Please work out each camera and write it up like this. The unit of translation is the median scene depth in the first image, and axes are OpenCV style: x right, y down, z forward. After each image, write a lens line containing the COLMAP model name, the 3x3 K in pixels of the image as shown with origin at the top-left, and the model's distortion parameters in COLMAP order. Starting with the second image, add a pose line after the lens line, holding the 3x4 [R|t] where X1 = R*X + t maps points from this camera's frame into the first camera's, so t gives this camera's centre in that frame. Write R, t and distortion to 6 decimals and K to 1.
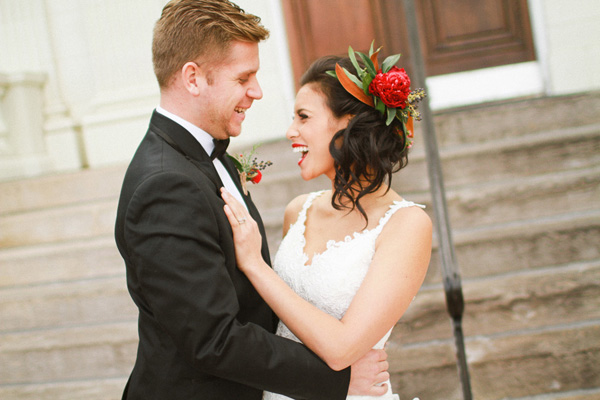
lens RADIAL K [[989.8, 0, 300.0], [0, 989.8, 200.0], [0, 0, 1]] dist [-0.029667, -0.028783]
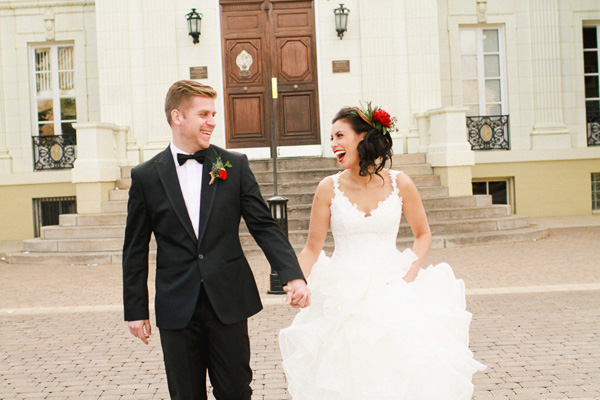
lens RADIAL K [[989.8, 0, 300.0], [0, 989.8, 200.0], [0, 0, 1]] dist [-0.029667, -0.028783]
pose [[0.983708, 0.105450, 0.145598, -0.254240], [-0.098639, 0.993697, -0.053252, 0.214717], [-0.150296, 0.038023, 0.987910, -2.240646]]
